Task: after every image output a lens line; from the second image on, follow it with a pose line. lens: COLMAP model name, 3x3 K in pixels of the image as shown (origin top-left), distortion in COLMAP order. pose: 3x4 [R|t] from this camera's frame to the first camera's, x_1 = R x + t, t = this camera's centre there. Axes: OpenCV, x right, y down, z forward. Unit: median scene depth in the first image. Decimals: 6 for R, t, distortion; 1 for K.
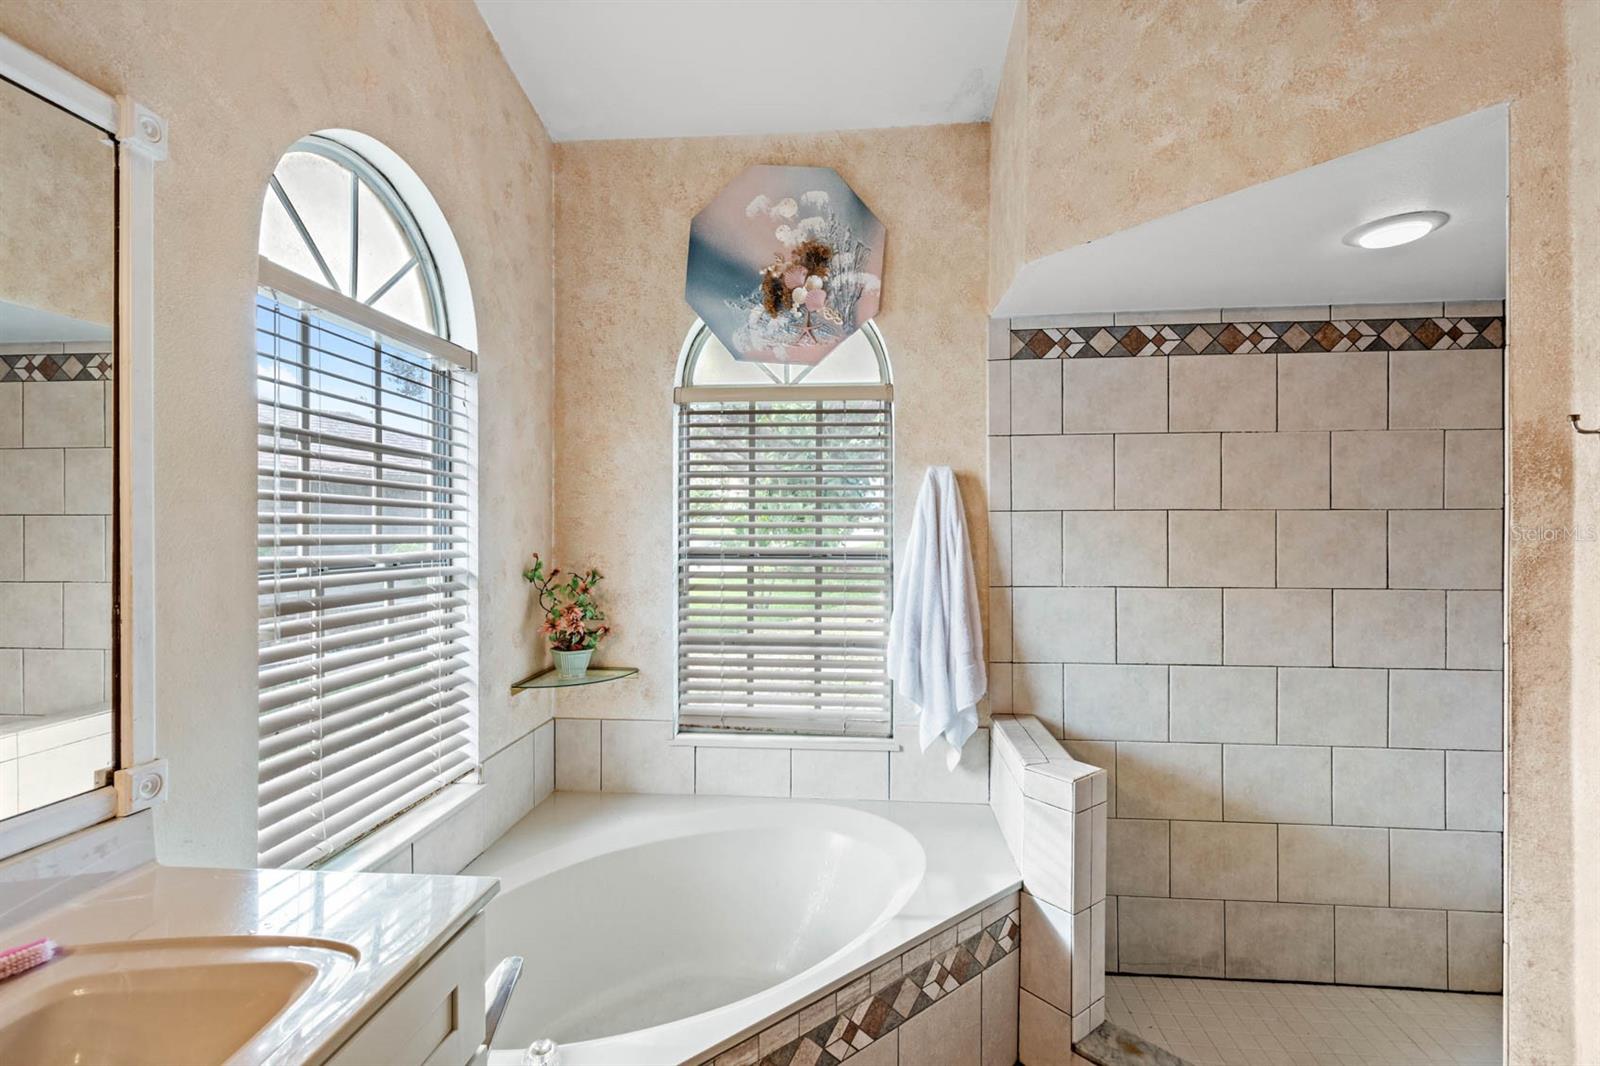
lens RADIAL K [[745.1, 0, 799.5], [0, 745.1, 523.2], [0, 0, 1]] dist [-0.002256, 0.001177]
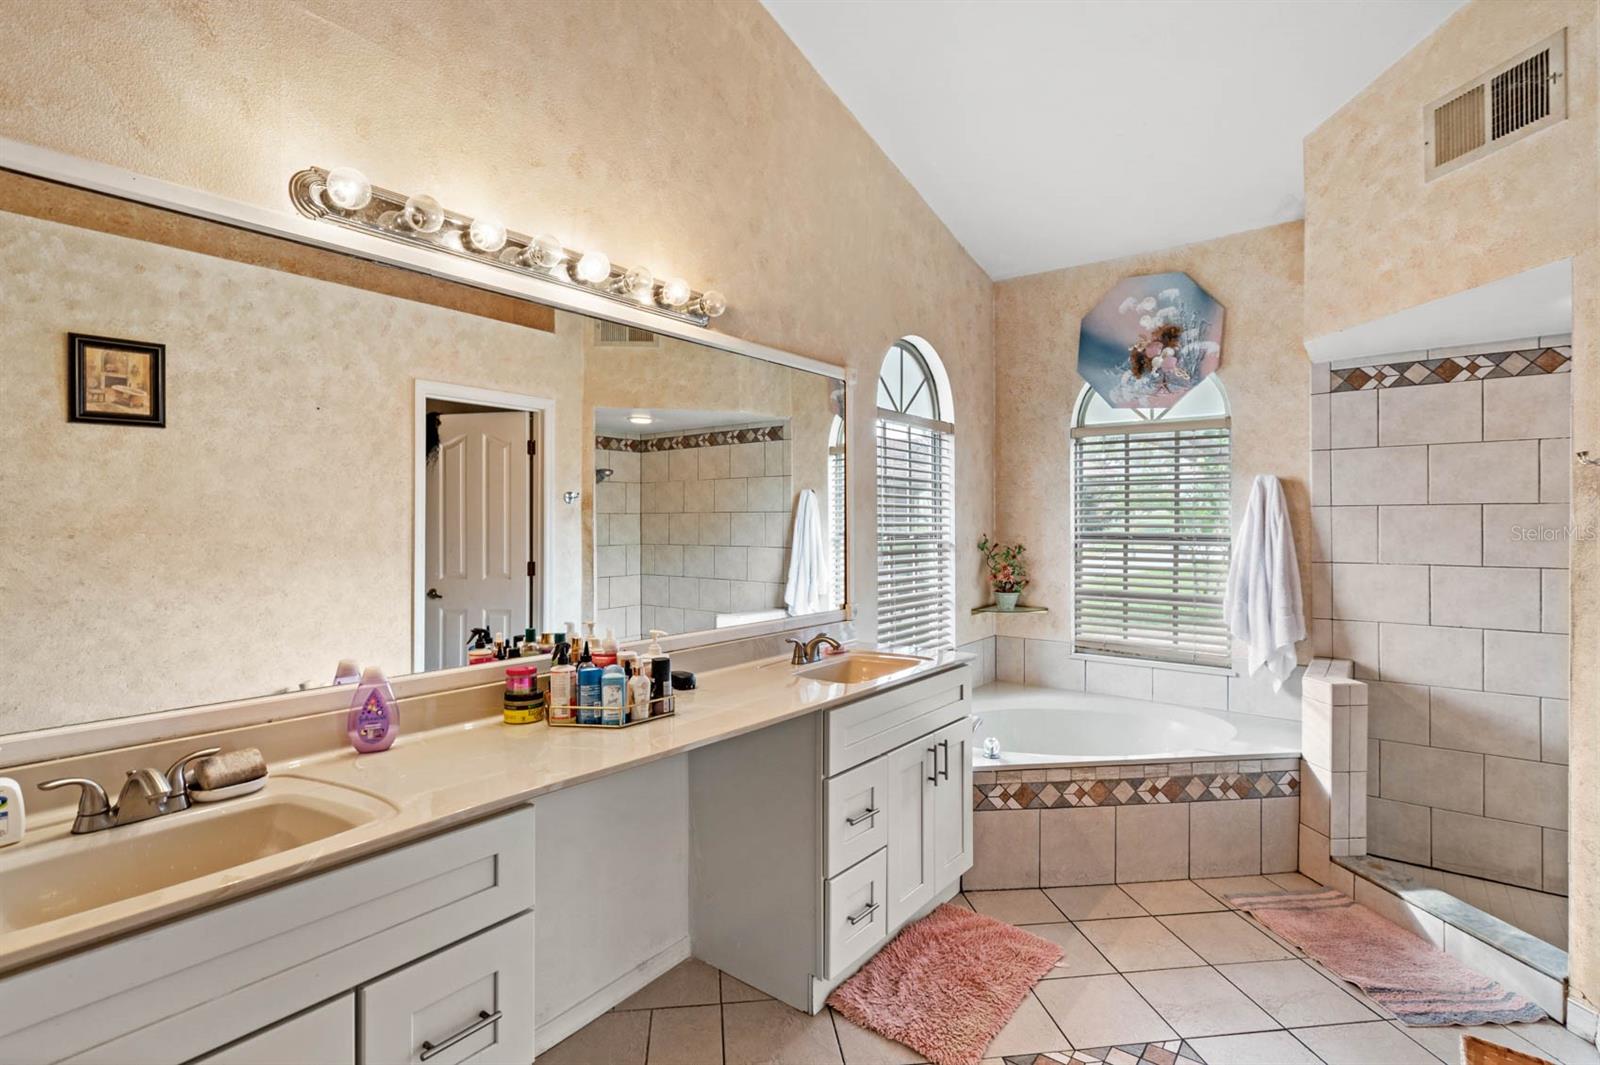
lens RADIAL K [[745.1, 0, 797.1], [0, 745.1, 517.1], [0, 0, 1]] dist [-0.002256, 0.001177]
pose [[0.839674, -0.001454, -0.543088, 0.209078], [0.003758, 0.999988, 0.003132, -0.004234], [0.543077, -0.004671, 0.839670, -0.657223]]
